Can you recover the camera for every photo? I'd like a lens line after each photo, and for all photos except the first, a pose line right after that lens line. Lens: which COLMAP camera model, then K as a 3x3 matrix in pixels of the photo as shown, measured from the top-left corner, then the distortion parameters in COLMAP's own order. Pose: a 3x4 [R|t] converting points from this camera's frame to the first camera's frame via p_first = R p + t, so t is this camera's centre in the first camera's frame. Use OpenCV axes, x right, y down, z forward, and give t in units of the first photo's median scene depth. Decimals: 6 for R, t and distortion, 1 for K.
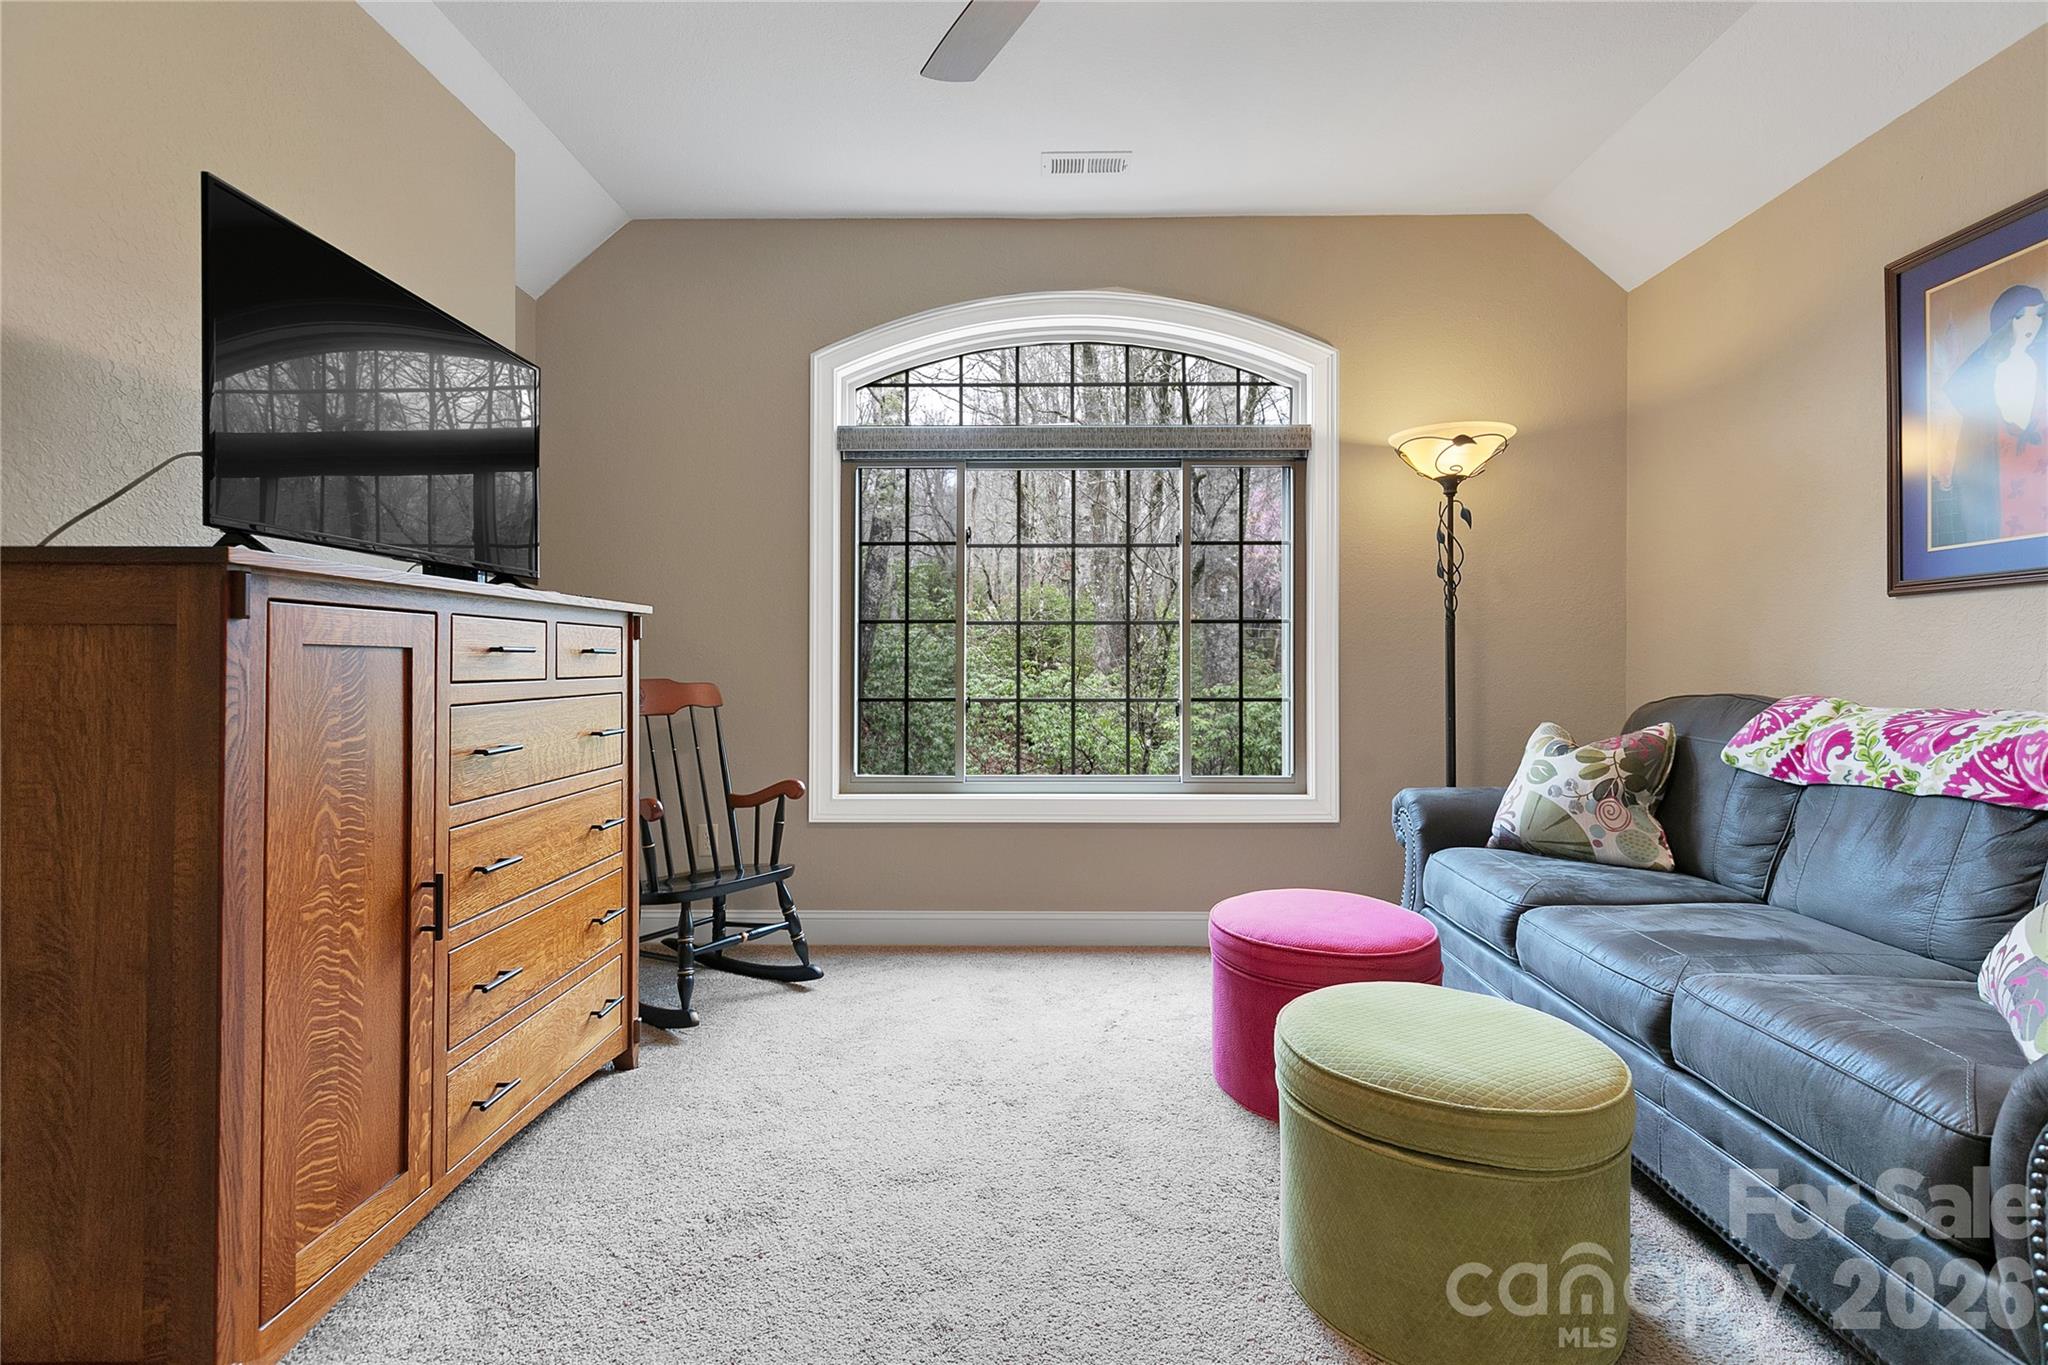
lens RADIAL K [[923.2, 0, 1038.2], [0, 923.2, 671.6], [0, 0, 1]] dist [-0.000541, 0.000453]
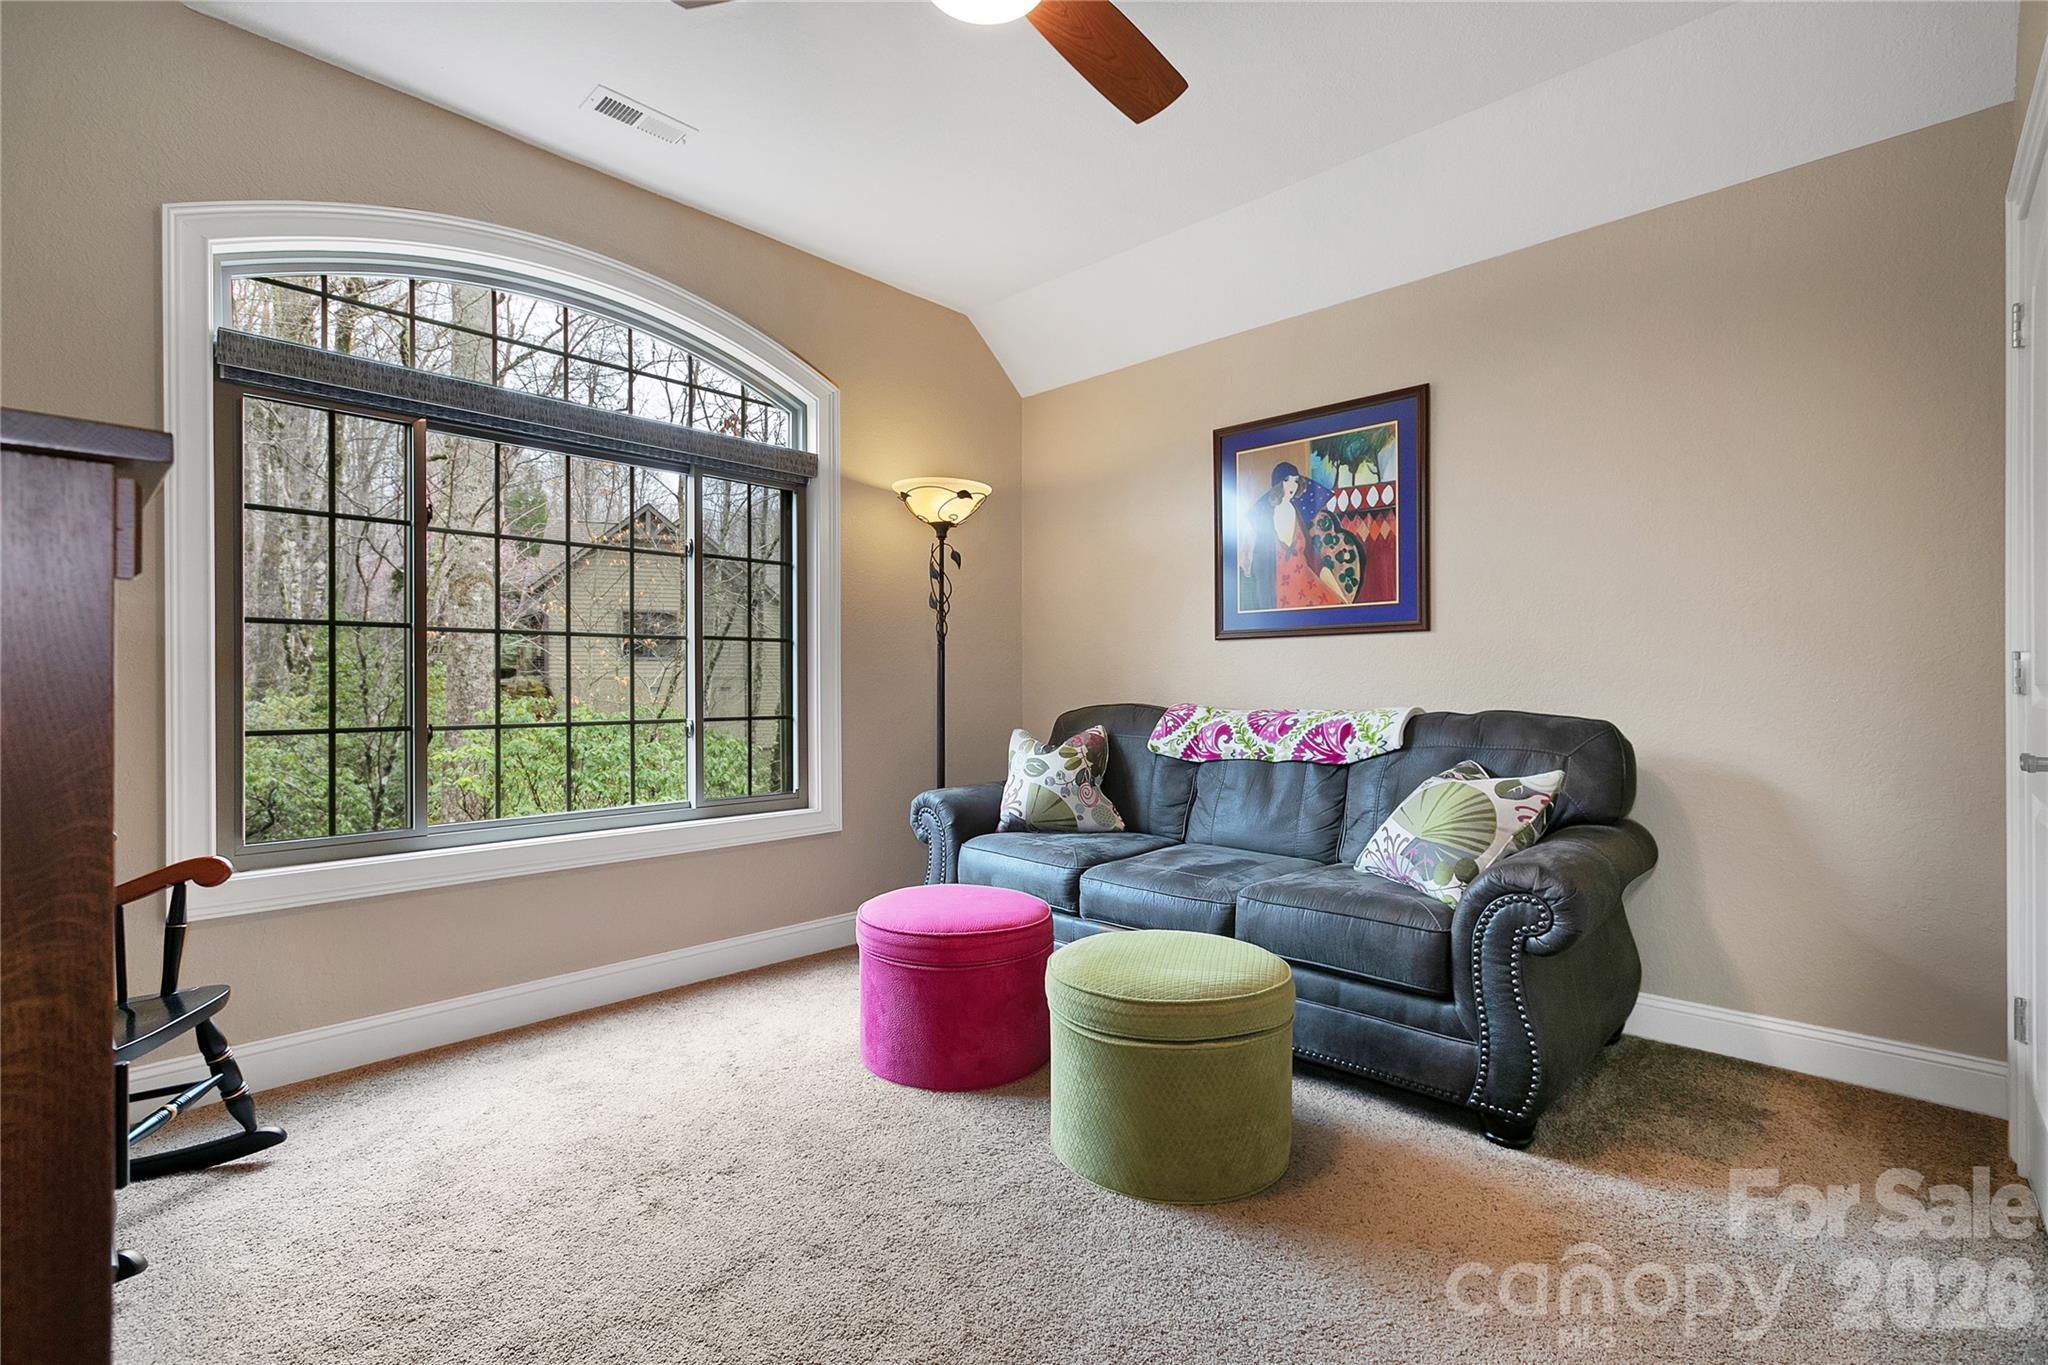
lens RADIAL K [[927.6, 0, 1024.6], [0, 927.6, 689.6], [0, 0, 1]] dist [0.000335, 0.000033]
pose [[0.679826, -0.004029, 0.733362, -0.422026], [0.005736, 0.999984, 0.000177, 0.001450], [-0.733351, 0.004086, 0.679838, 0.149804]]
